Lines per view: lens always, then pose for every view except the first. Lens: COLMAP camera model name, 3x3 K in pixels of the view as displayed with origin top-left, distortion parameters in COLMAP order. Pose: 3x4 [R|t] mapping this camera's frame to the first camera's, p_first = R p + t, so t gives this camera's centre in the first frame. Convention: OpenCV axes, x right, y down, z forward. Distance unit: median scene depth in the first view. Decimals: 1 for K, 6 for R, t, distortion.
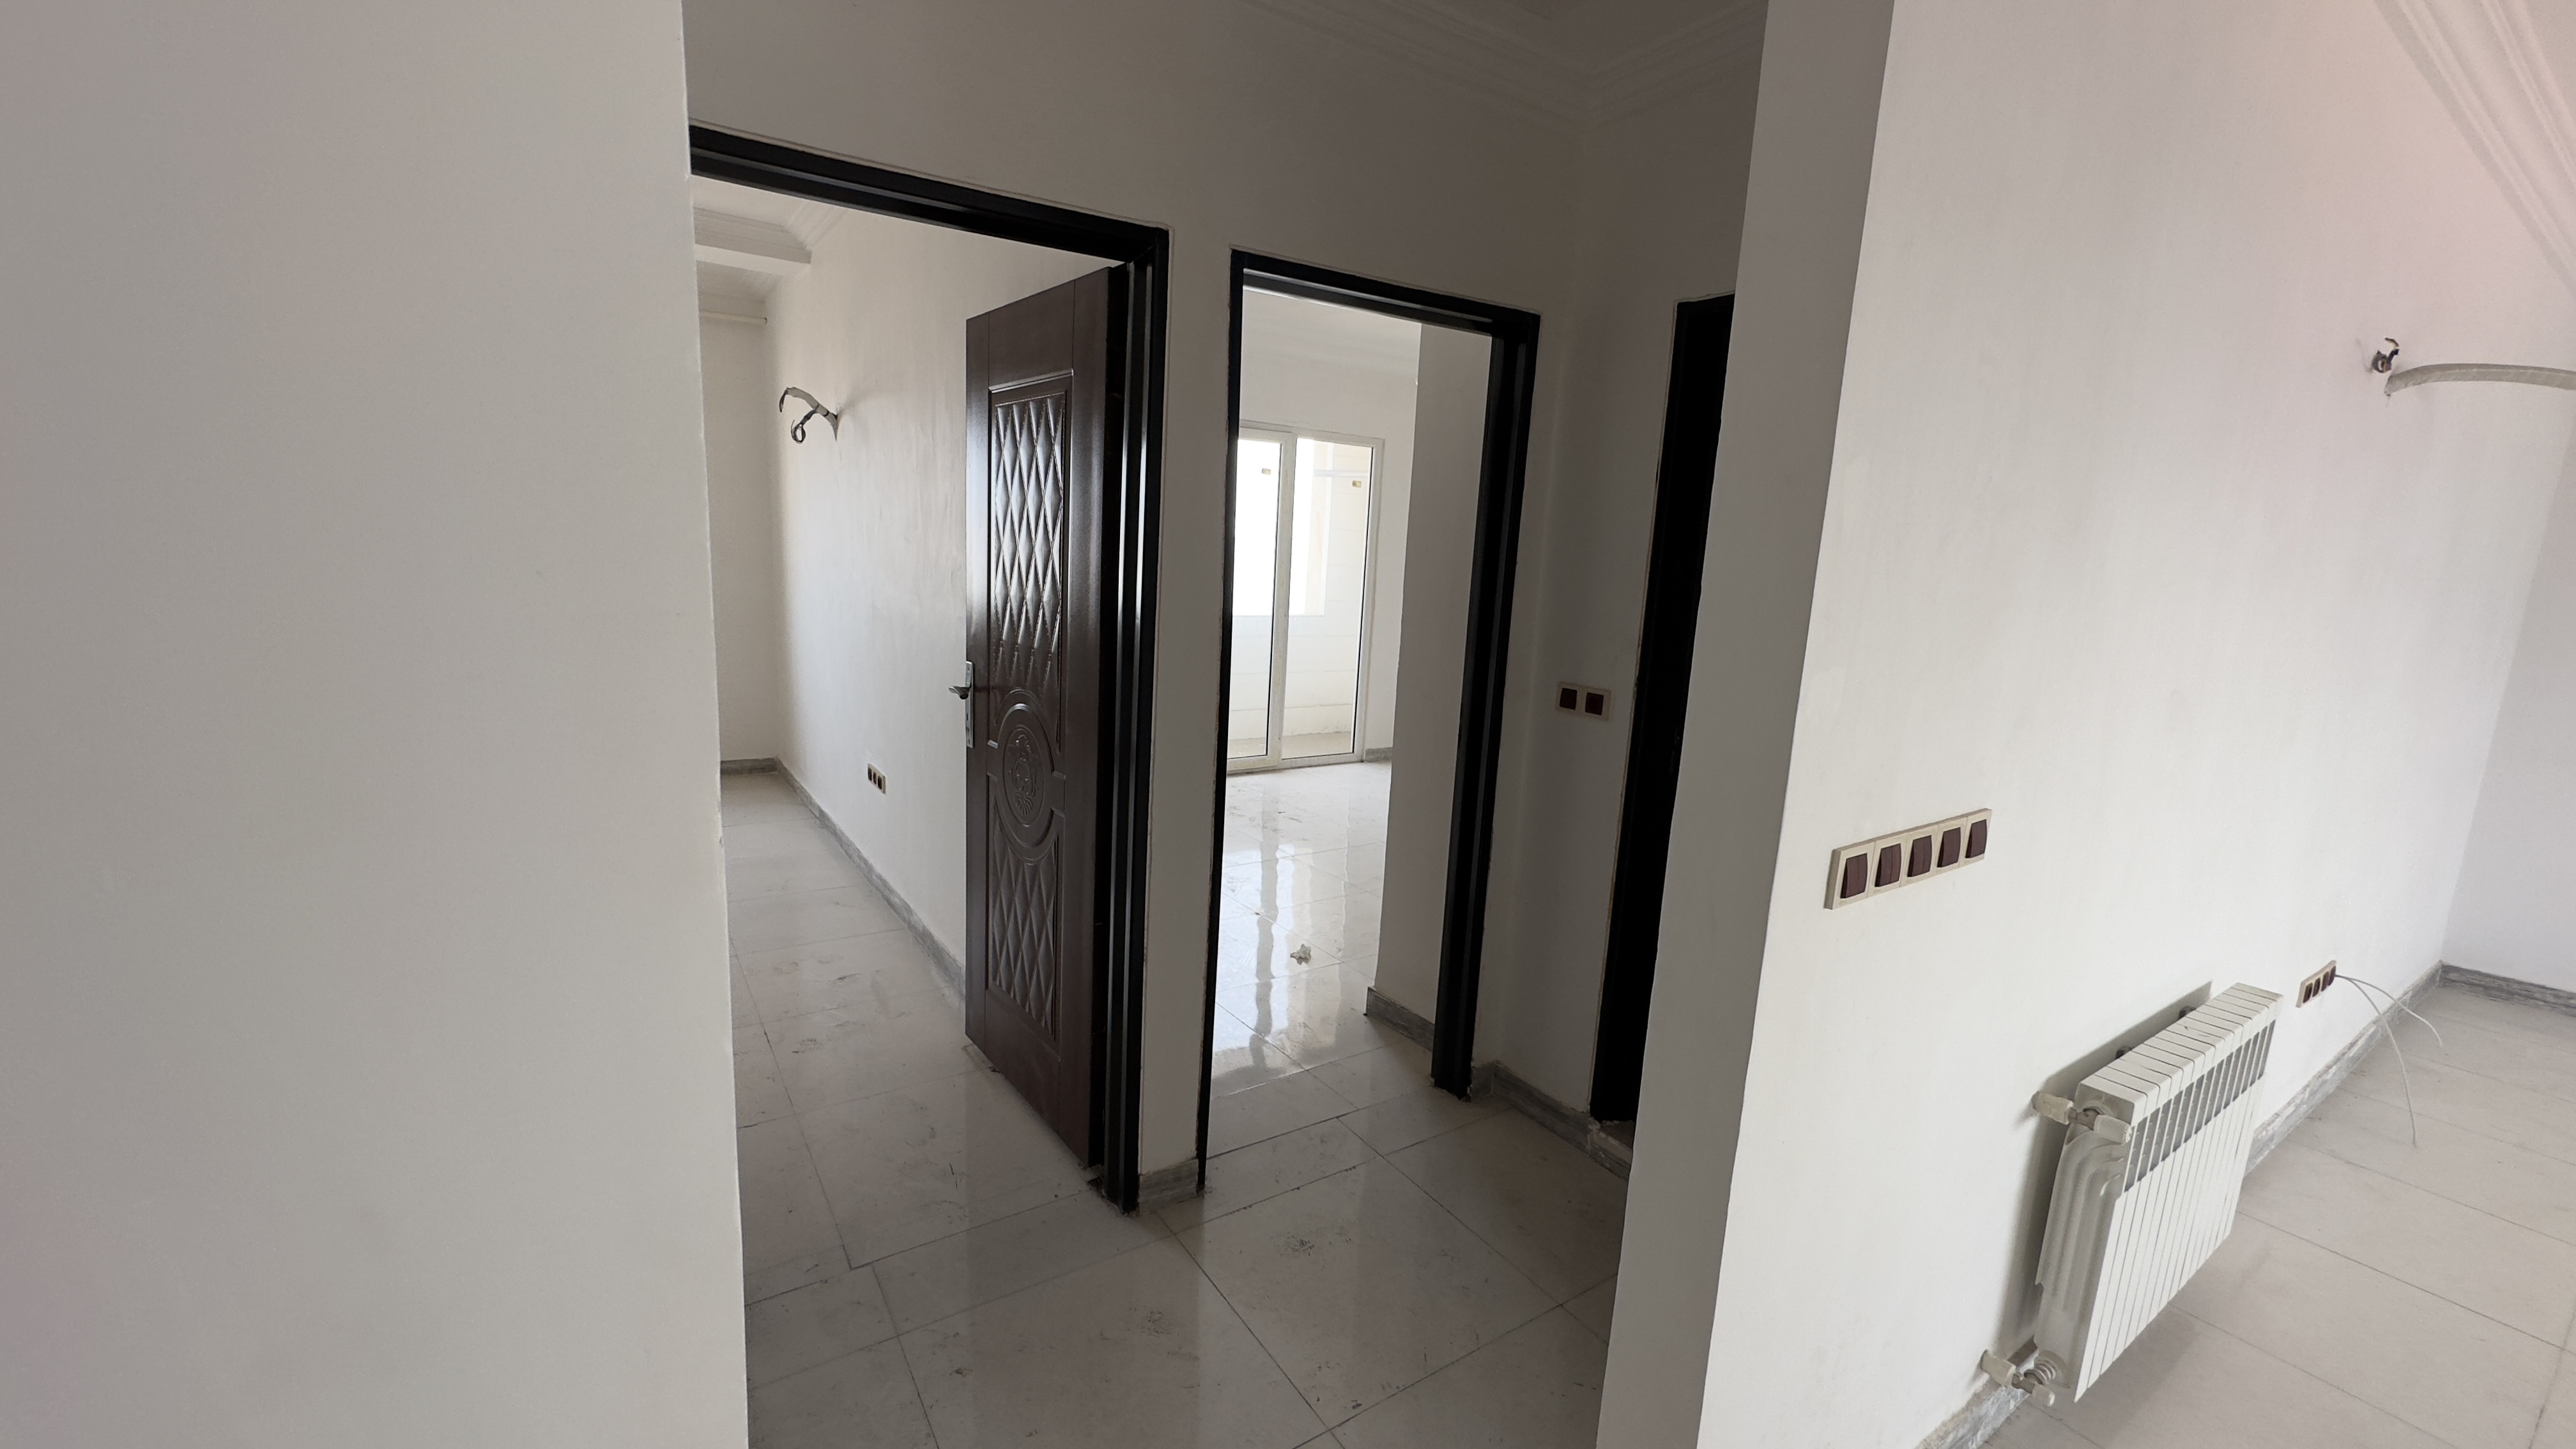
lens RADIAL K [[1024.0, 0, 1288.1], [0, 1024.0, 723.2], [0, 0, 1]] dist [-0.002674, 0.000437]
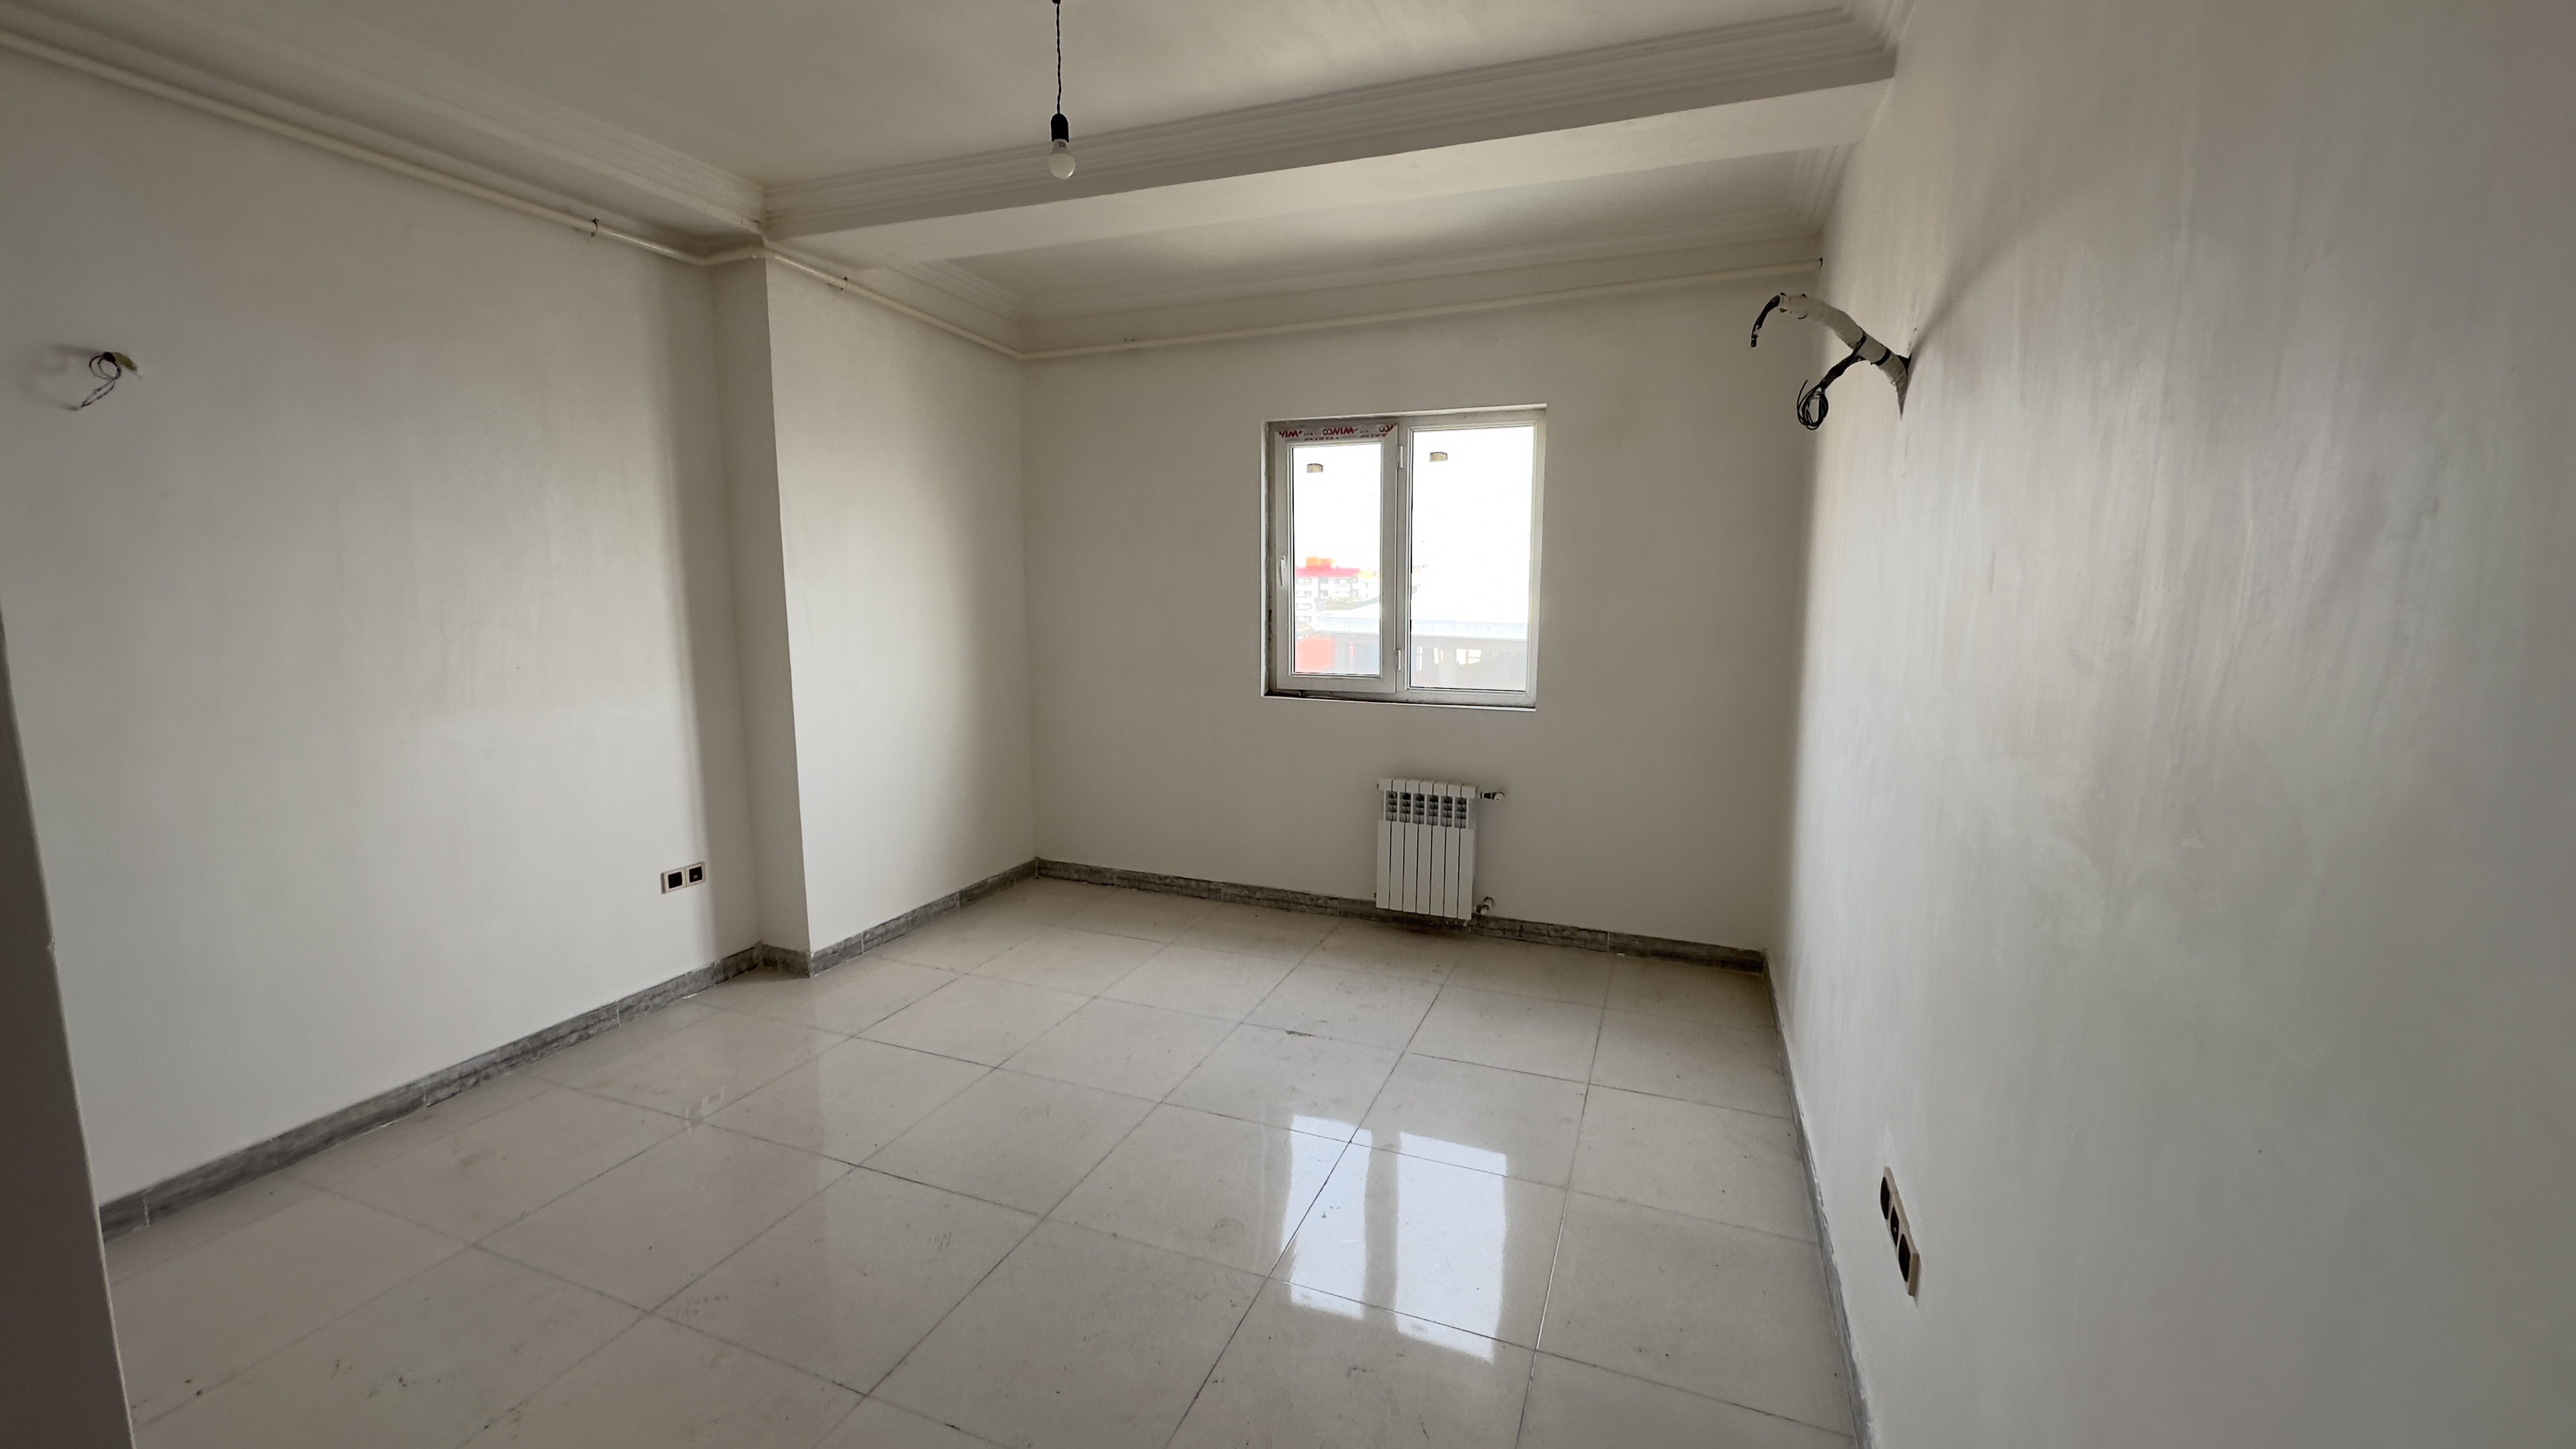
lens RADIAL K [[1024.0, 0, 1287.9], [0, 1024.0, 723.6], [0, 0, 1]] dist [-0.002674, 0.000437]
pose [[0.560672, 0.075557, -0.824583, -0.346601], [-0.115769, 0.993200, 0.012291, -0.188696], [0.819905, 0.088570, 0.565607, 0.883306]]
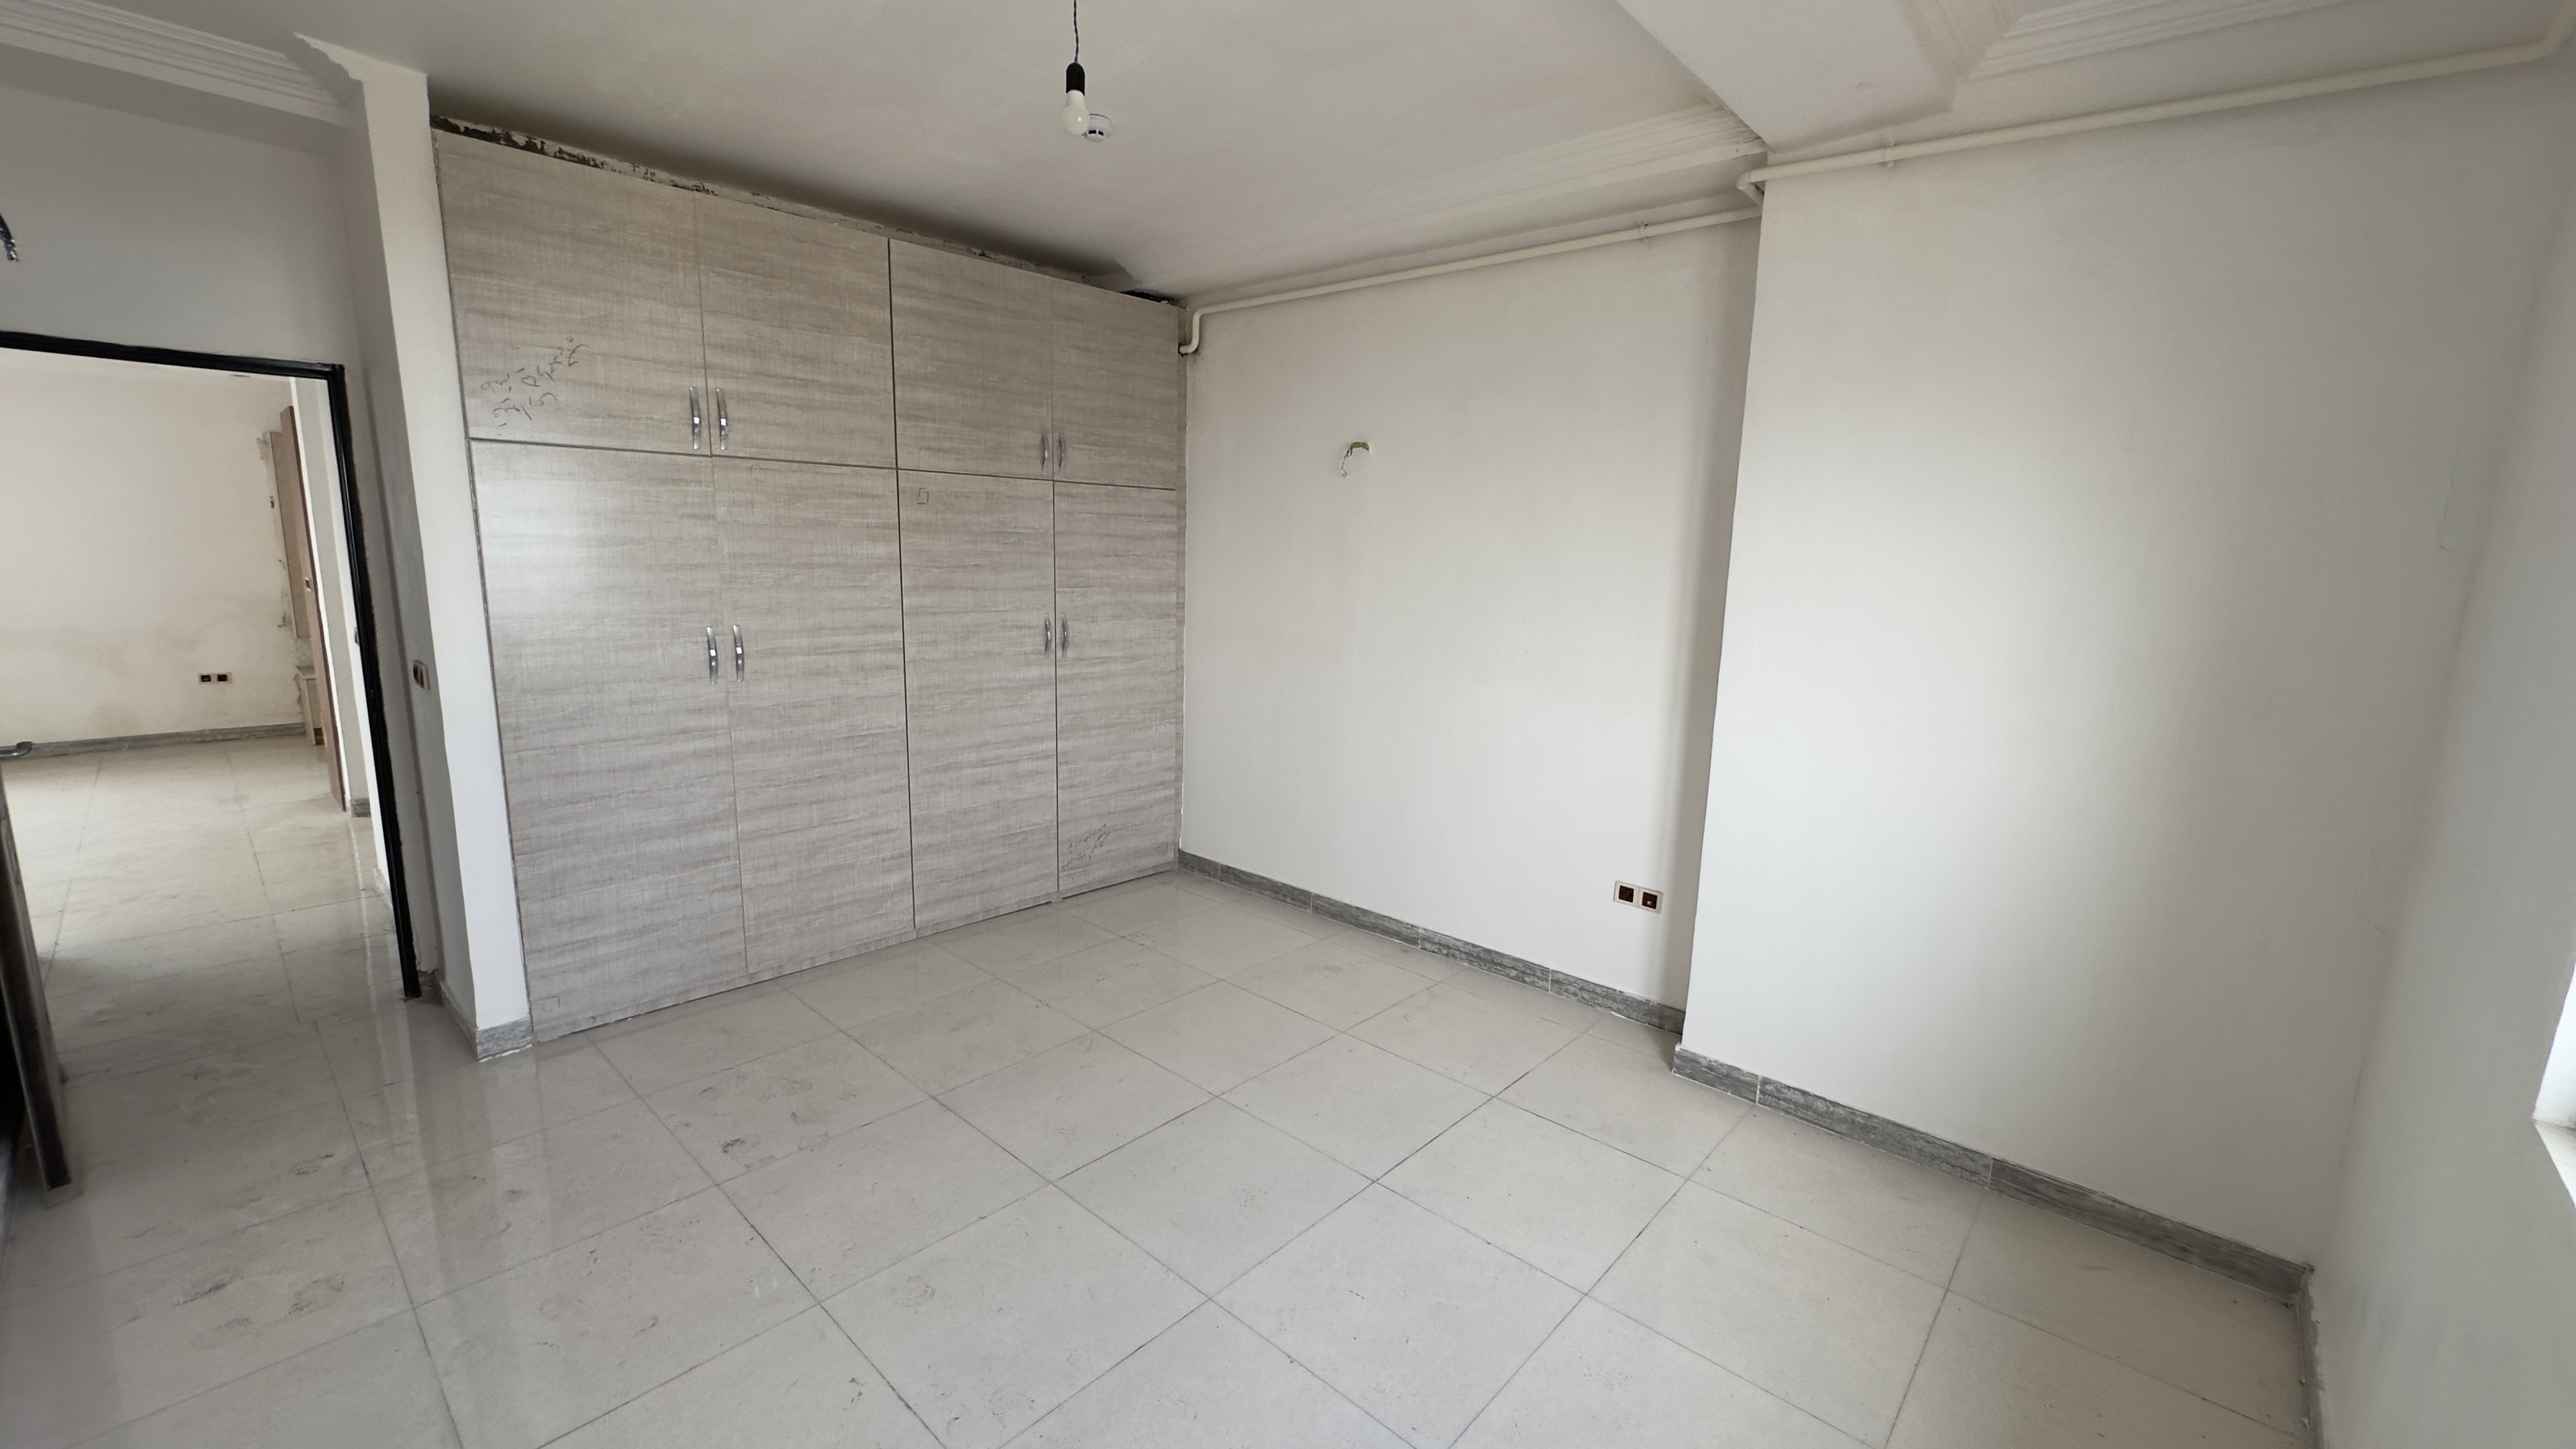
lens RADIAL K [[1024.0, 0, 1283.6], [0, 1024.0, 724.9], [0, 0, 1]] dist [-0.002674, 0.000437]
pose [[-0.969870, -0.032107, -0.241498, -1.111731], [-0.111230, 0.940287, 0.321697, -0.438094], [0.216749, 0.338866, -0.915527, 1.981419]]
